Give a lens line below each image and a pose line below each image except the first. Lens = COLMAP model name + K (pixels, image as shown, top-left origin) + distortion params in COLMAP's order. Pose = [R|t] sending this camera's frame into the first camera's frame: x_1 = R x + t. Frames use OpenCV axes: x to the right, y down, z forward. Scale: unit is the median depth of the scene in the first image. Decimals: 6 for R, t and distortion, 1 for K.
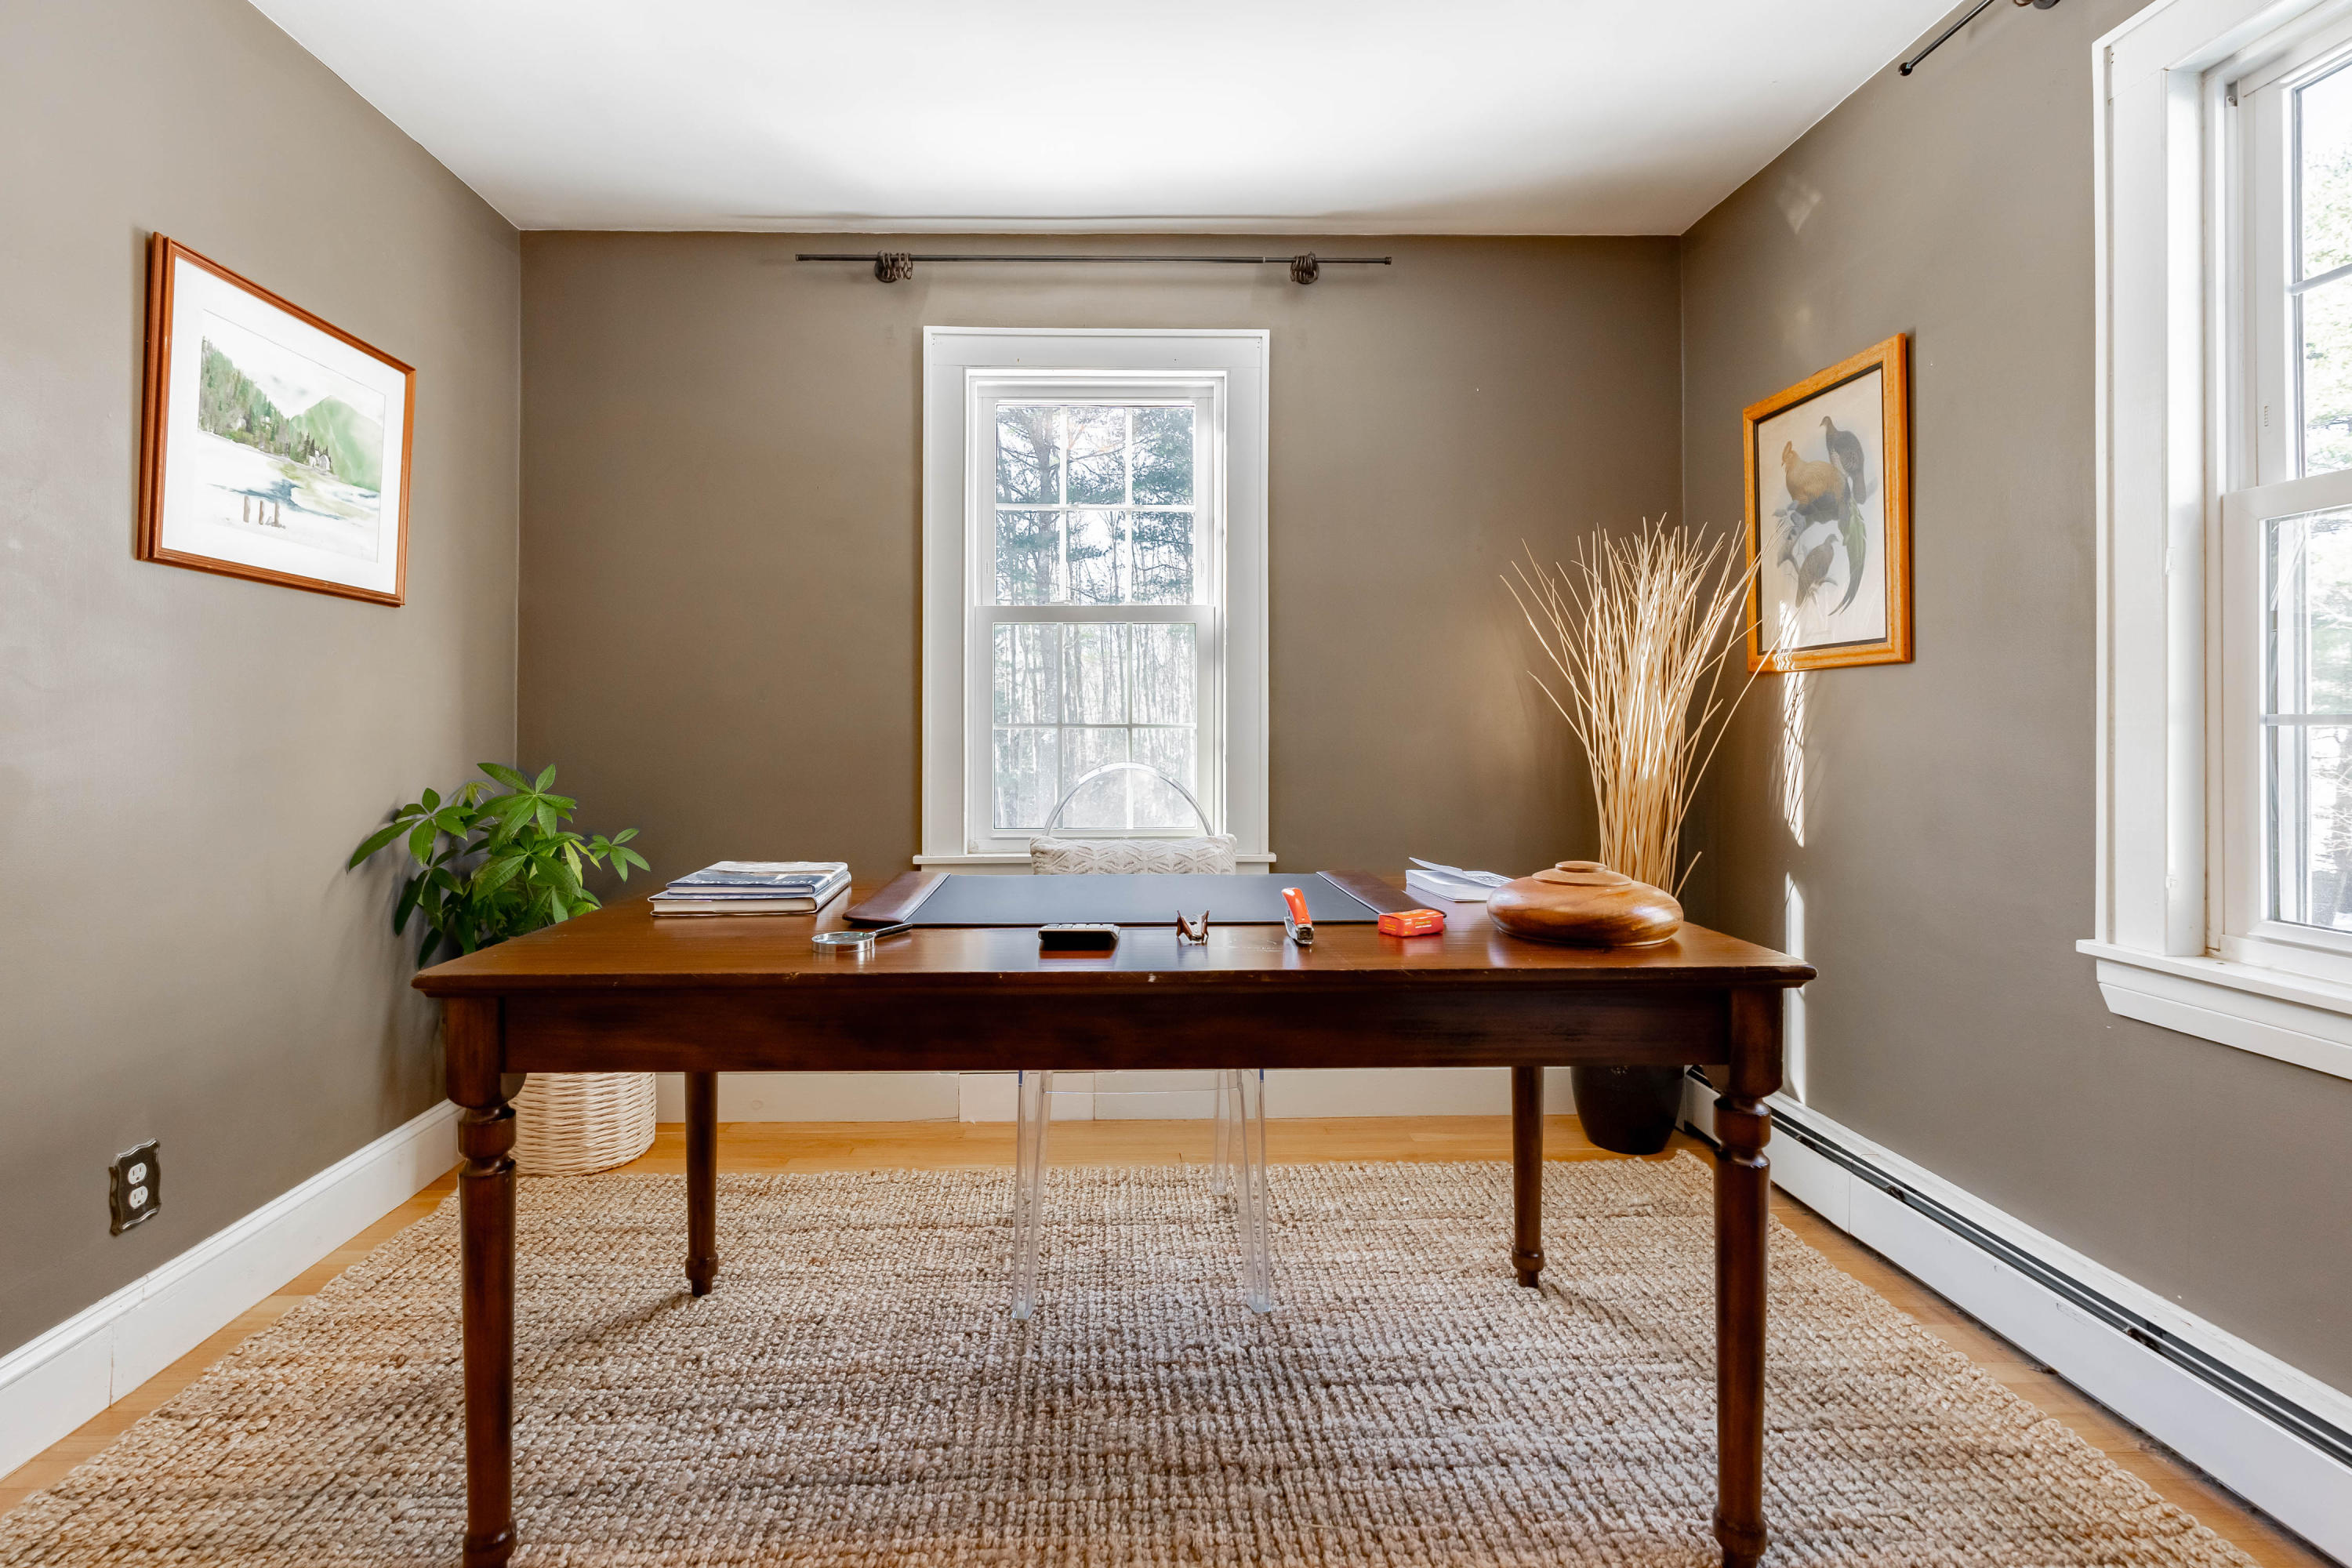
lens RADIAL K [[1089.6, 0, 1172.6], [0, 1089.6, 721.6], [0, 0, 1]] dist [0.000234, 0.001051]
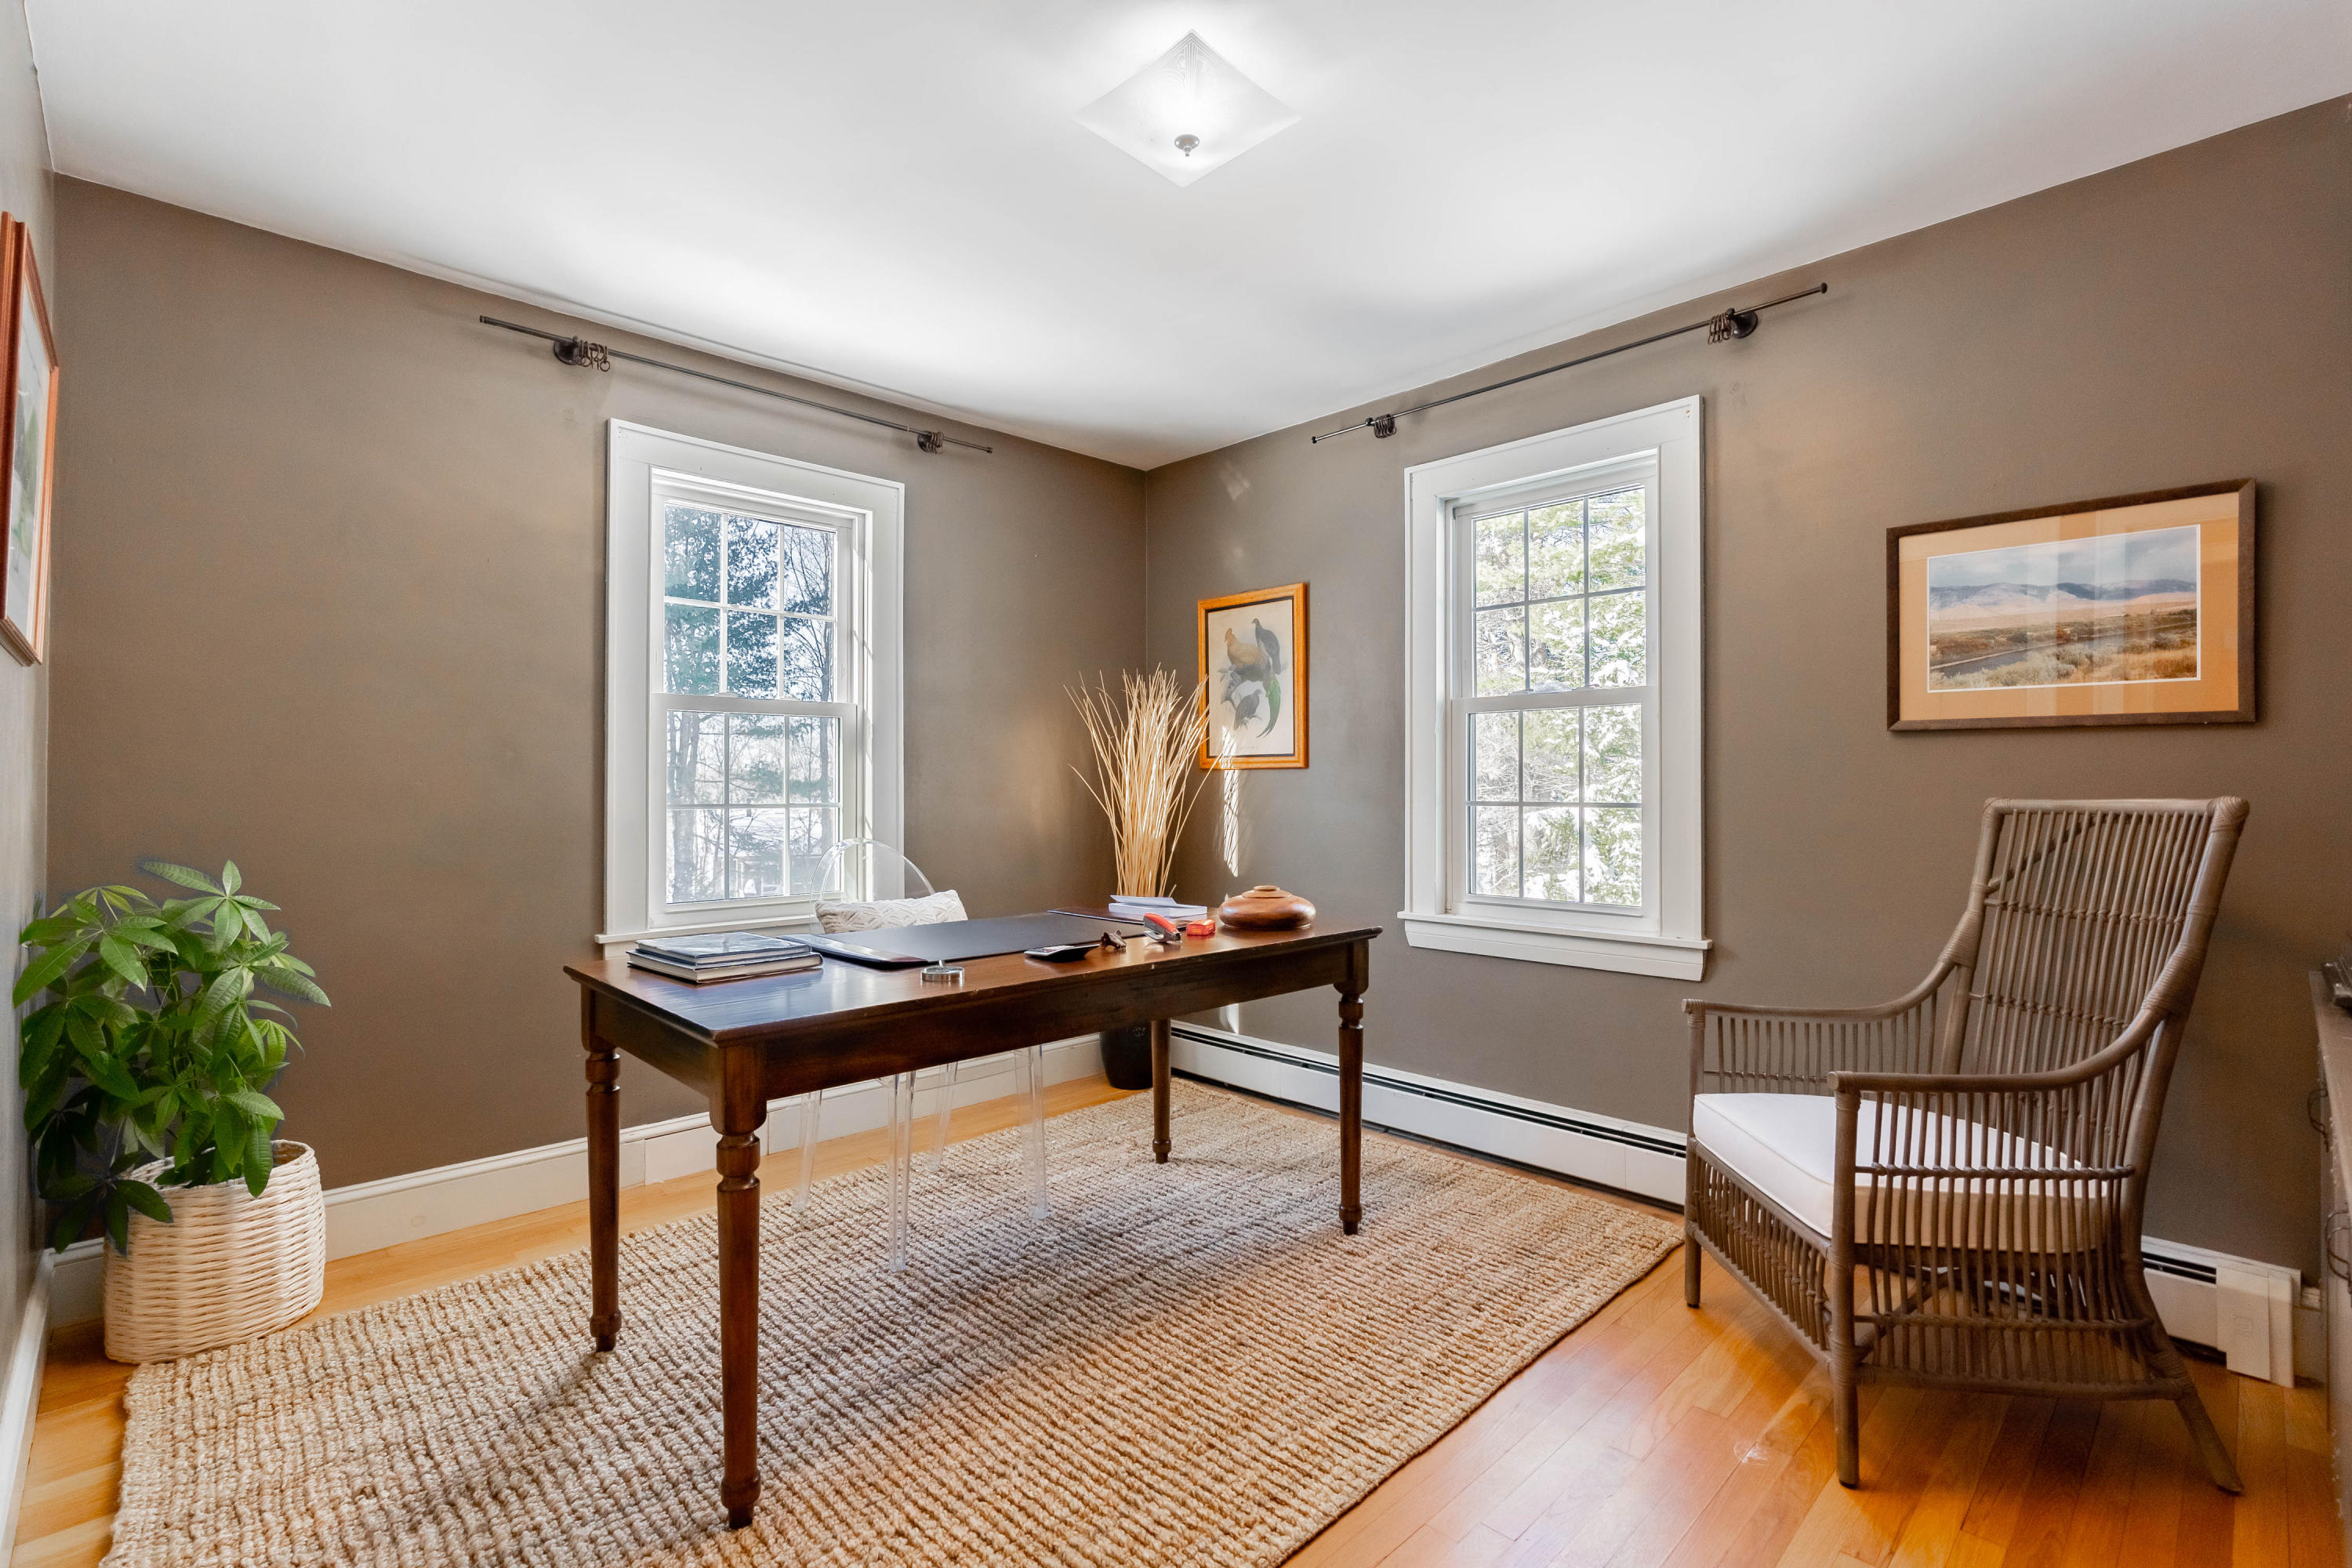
lens RADIAL K [[1062.7, 0, 1209.1], [0, 1062.7, 779.2], [0, 0, 1]] dist [-0.004700, 0.006732]
pose [[0.718158, 0.008297, 0.695831, -0.575338], [-0.005617, 0.999965, -0.006126, -0.022217], [-0.695858, 0.000491, 0.718180, -0.120964]]
